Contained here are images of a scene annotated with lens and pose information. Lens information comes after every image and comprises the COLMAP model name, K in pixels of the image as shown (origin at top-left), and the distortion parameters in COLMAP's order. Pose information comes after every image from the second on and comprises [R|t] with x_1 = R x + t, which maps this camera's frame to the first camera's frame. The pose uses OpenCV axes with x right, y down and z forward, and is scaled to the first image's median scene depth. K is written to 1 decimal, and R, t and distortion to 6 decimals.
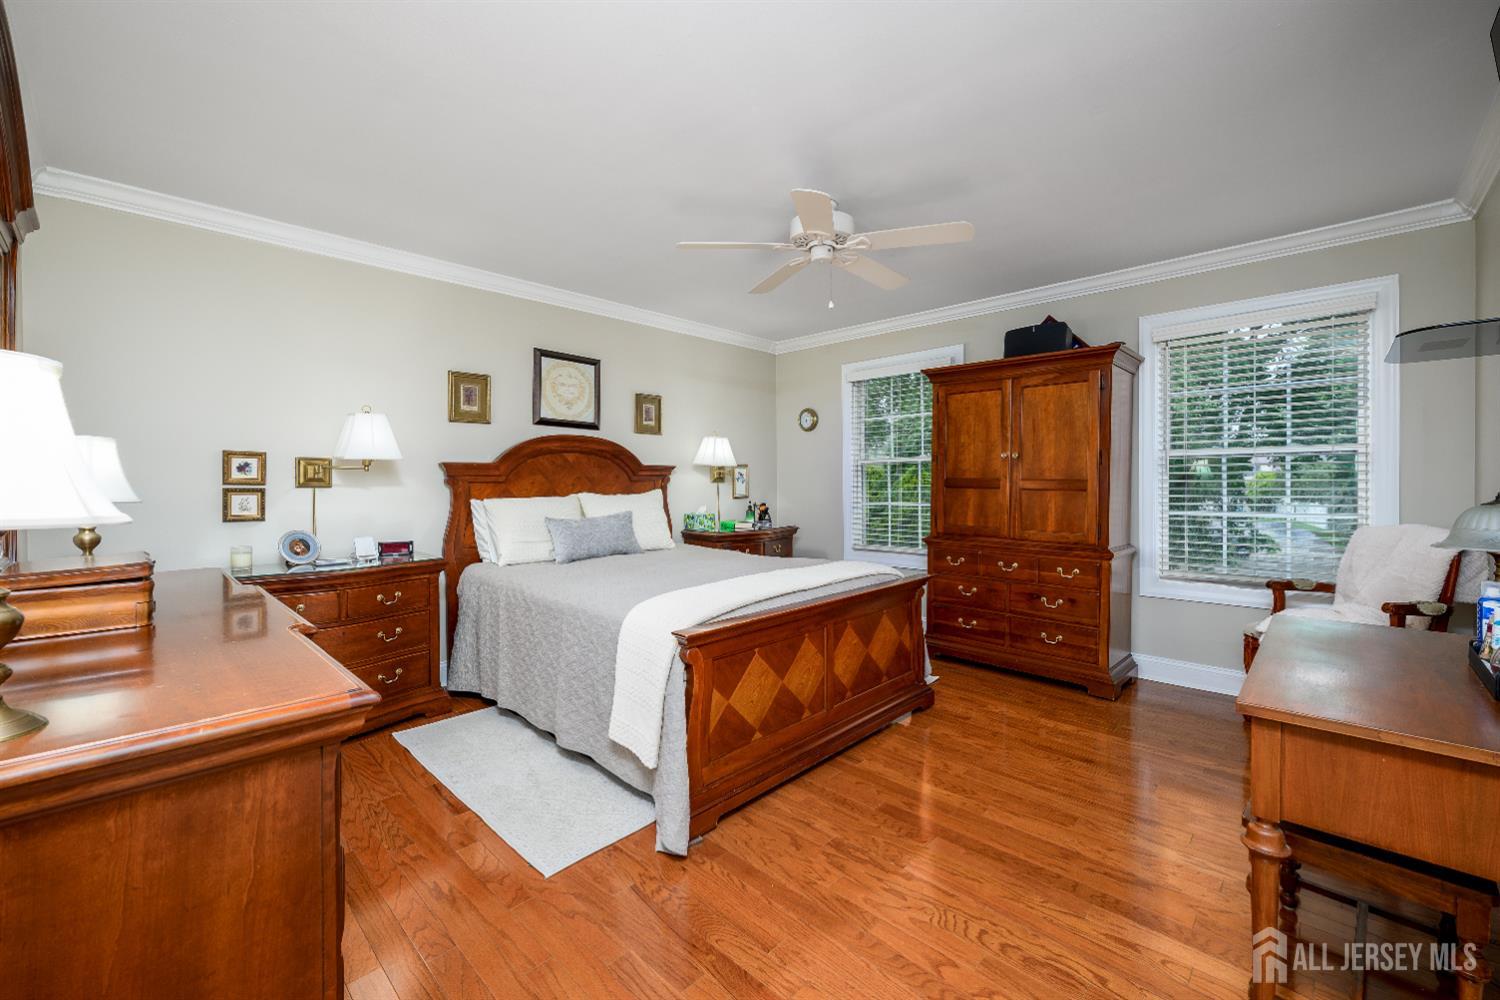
lens RADIAL K [[604.7, 0, 746.8], [0, 604.7, 490.6], [0, 0, 1]] dist [0.003695, -0.000230]
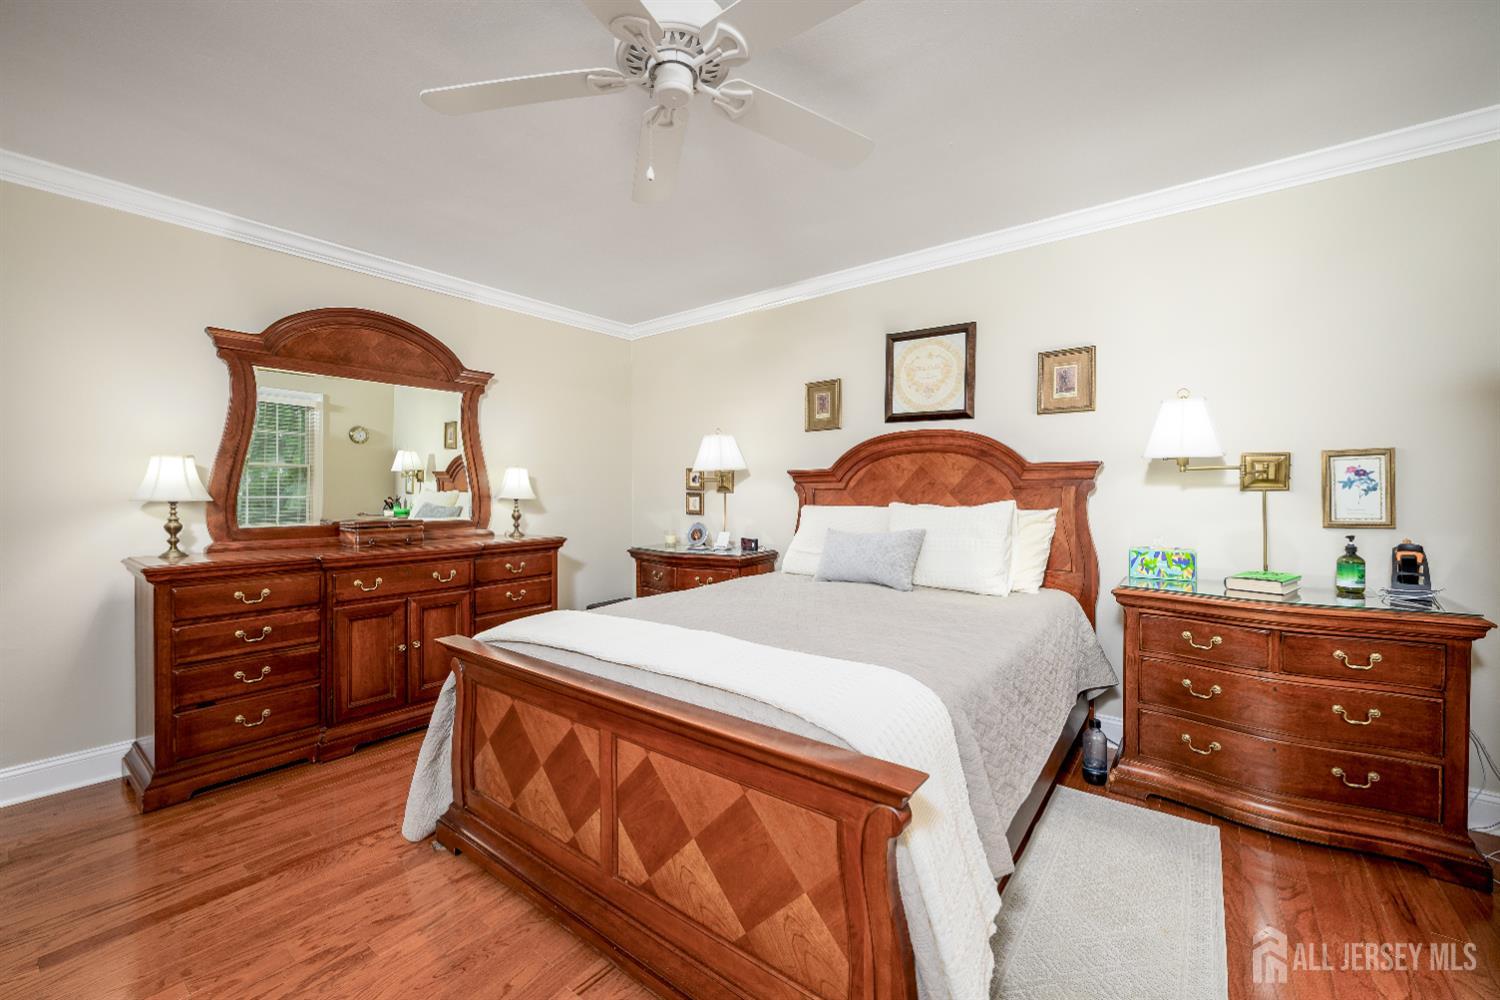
lens RADIAL K [[604.7, 0, 762.9], [0, 604.7, 497.1], [0, 0, 1]] dist [0.003695, -0.000230]
pose [[0.118622, 0.024905, -0.992627, 0.468452], [-0.009634, 0.999667, 0.023930, -0.020075], [0.992893, 0.006724, 0.118823, 0.676258]]
